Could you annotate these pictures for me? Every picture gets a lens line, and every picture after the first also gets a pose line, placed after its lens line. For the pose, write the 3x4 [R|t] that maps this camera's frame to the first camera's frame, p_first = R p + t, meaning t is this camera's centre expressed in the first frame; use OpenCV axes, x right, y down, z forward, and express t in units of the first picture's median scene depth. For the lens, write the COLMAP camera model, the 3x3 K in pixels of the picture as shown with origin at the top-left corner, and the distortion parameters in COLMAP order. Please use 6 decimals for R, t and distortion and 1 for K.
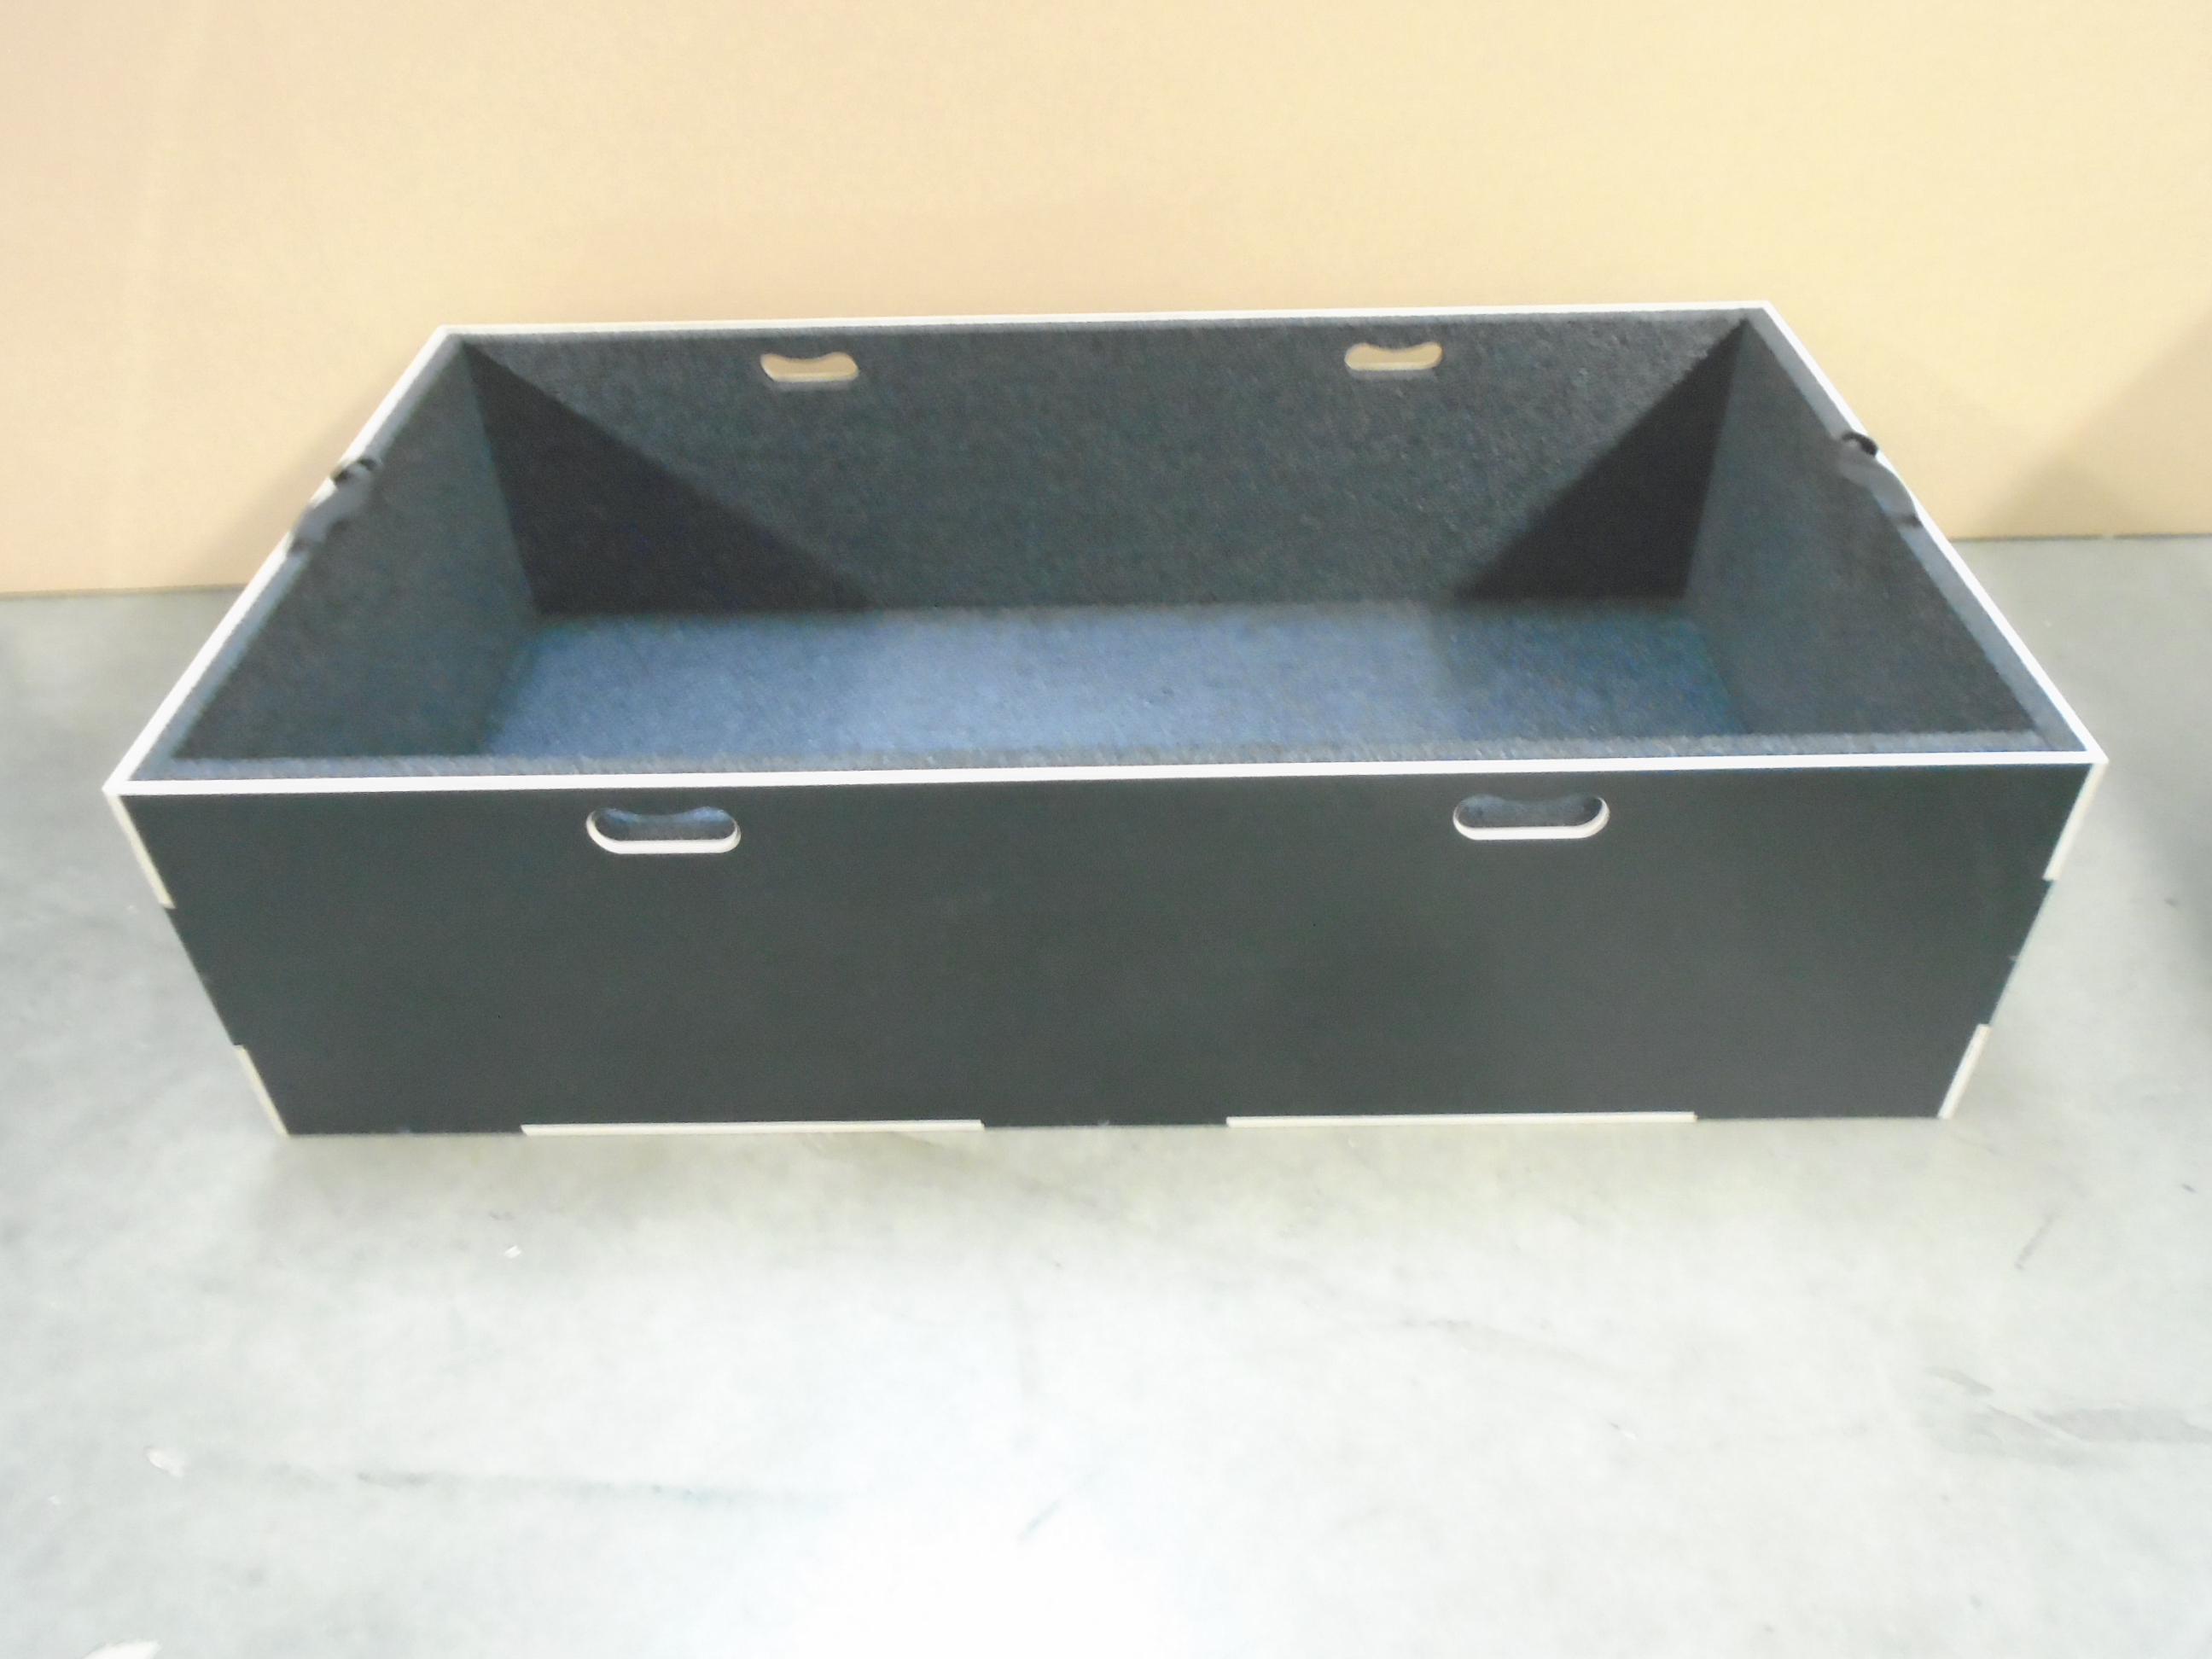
lens RADIAL K [[1702.4, 0, 1098.9], [0, 1702.4, 837.1], [0, 0, 1]] dist [-0.004318, -0.008032]
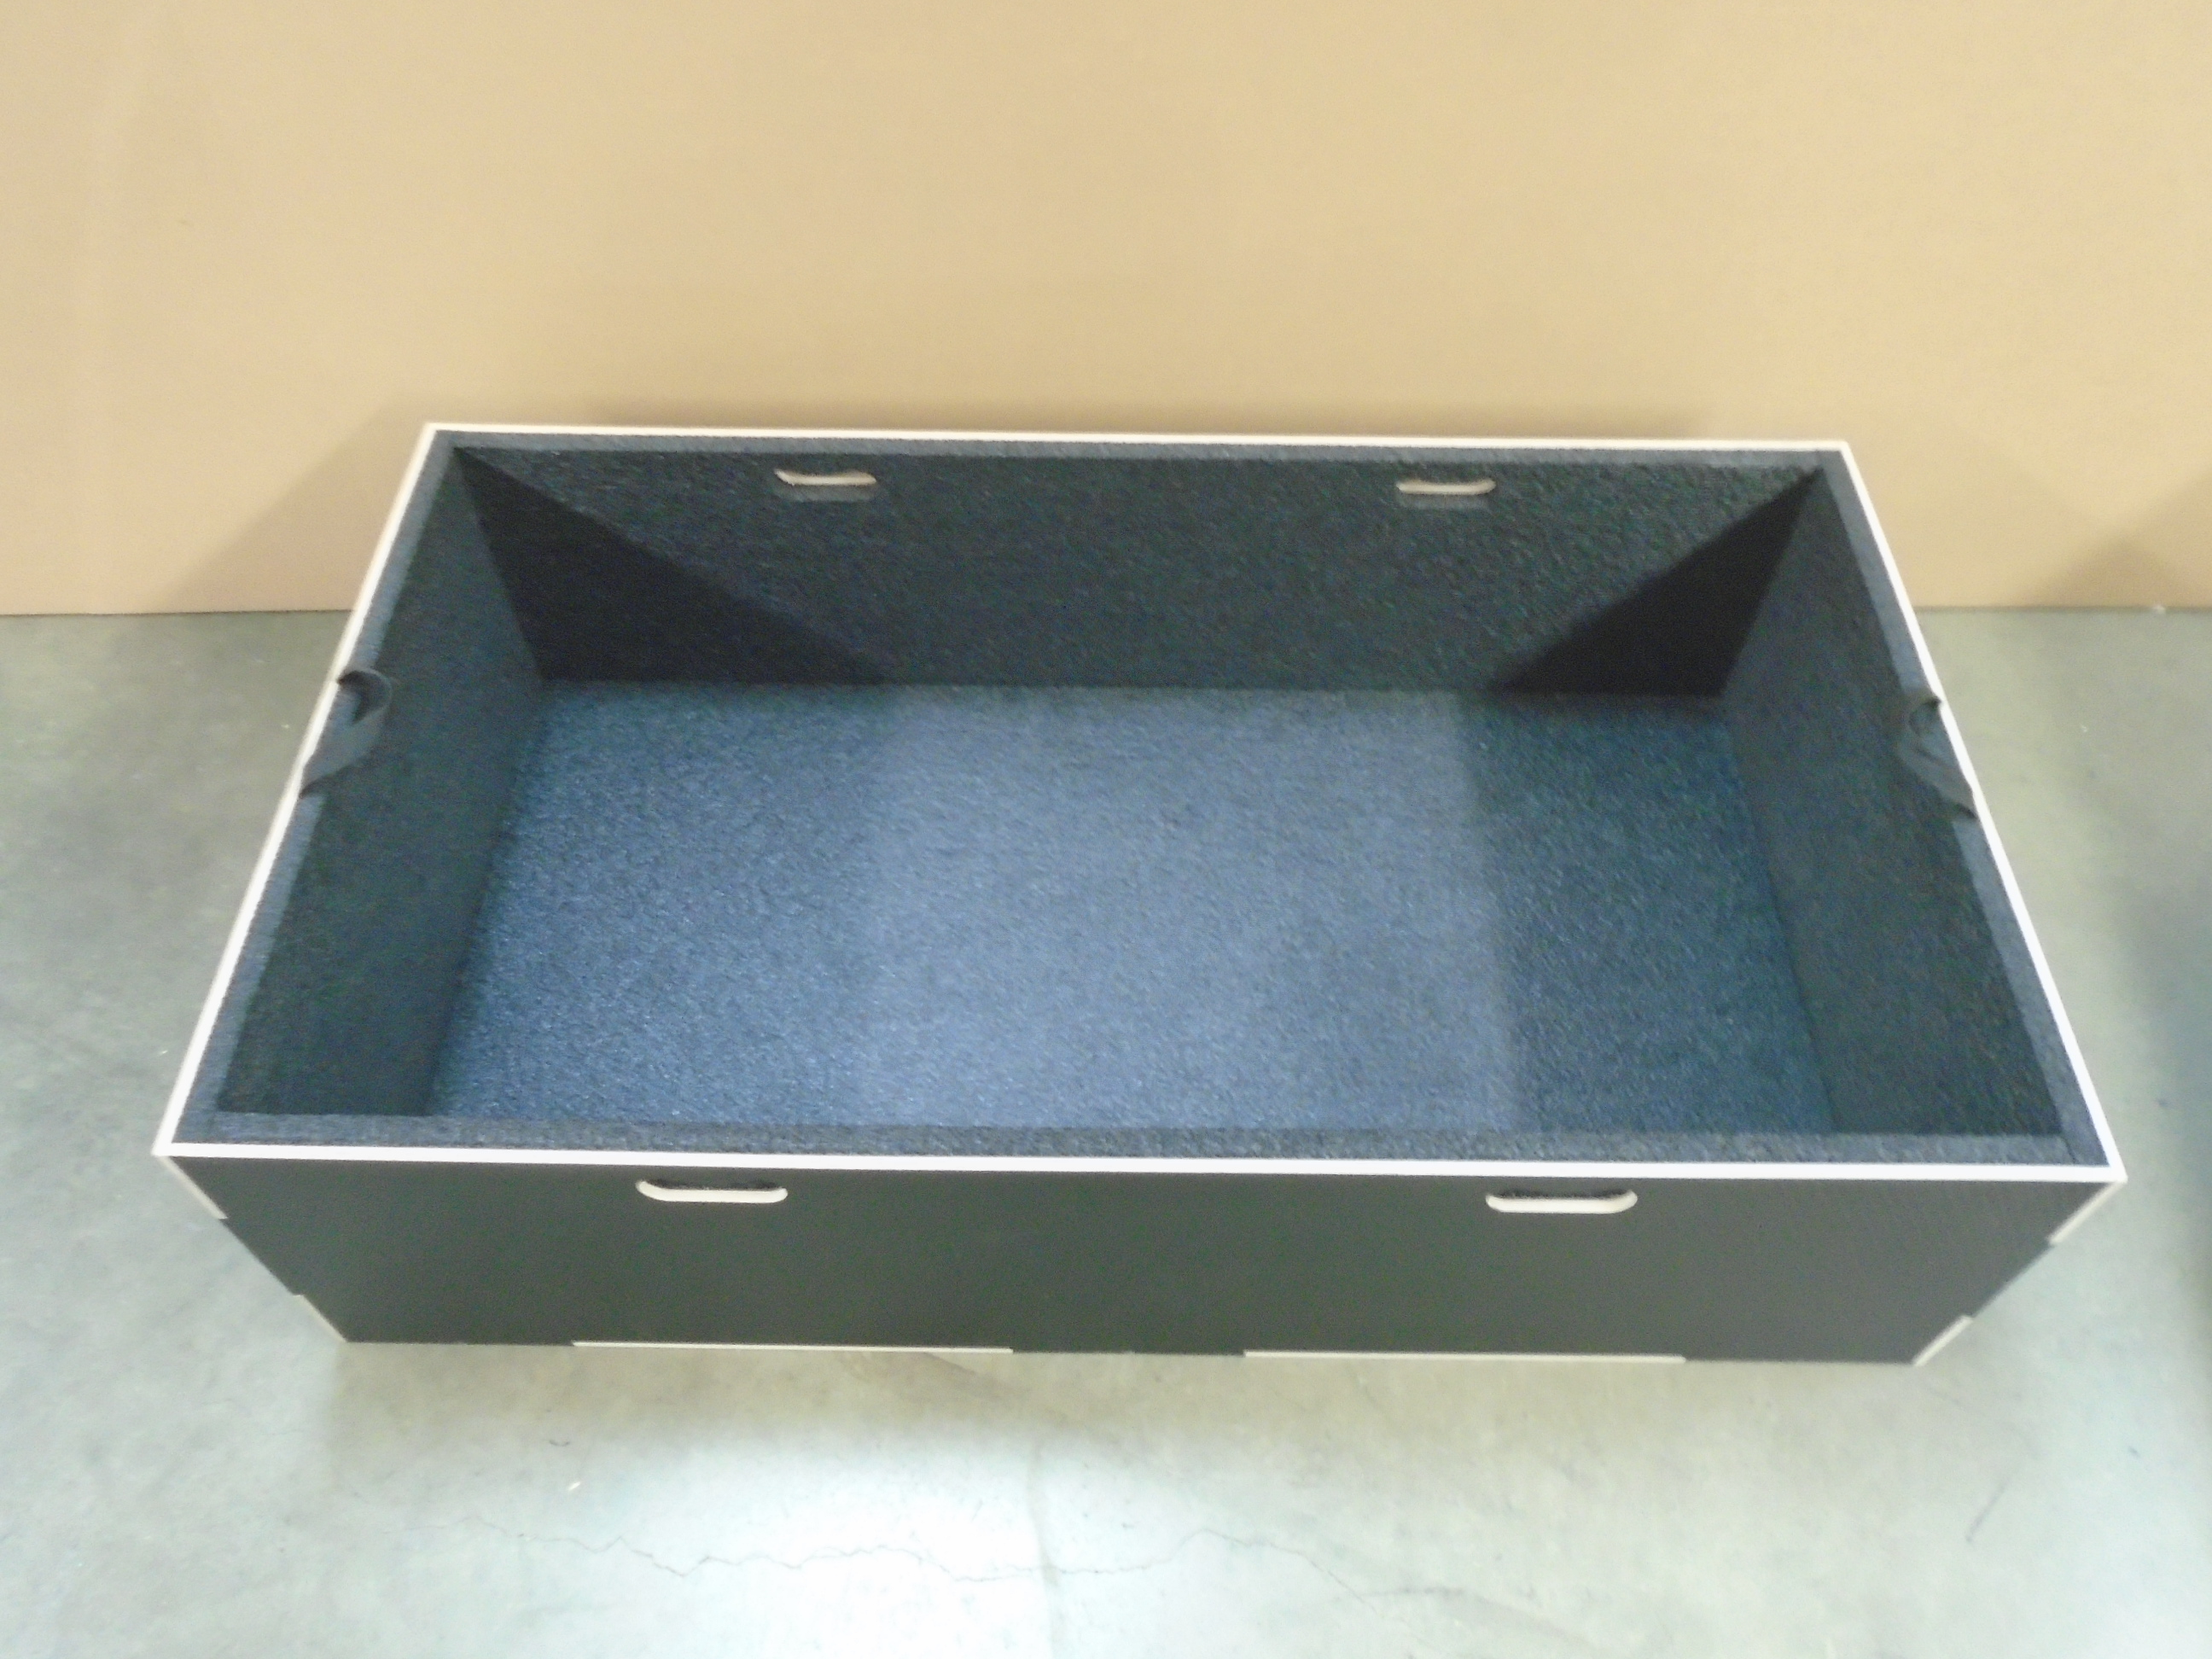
lens RADIAL K [[1702.4, 0, 1098.9], [0, 1702.4, 837.1], [0, 0, 1]] dist [-0.004318, -0.008032]
pose [[0.999567, 0.022207, 0.019296, -0.034169], [-0.026018, 0.973425, 0.227523, -0.308394], [-0.013731, -0.227927, 0.973581, 0.037611]]
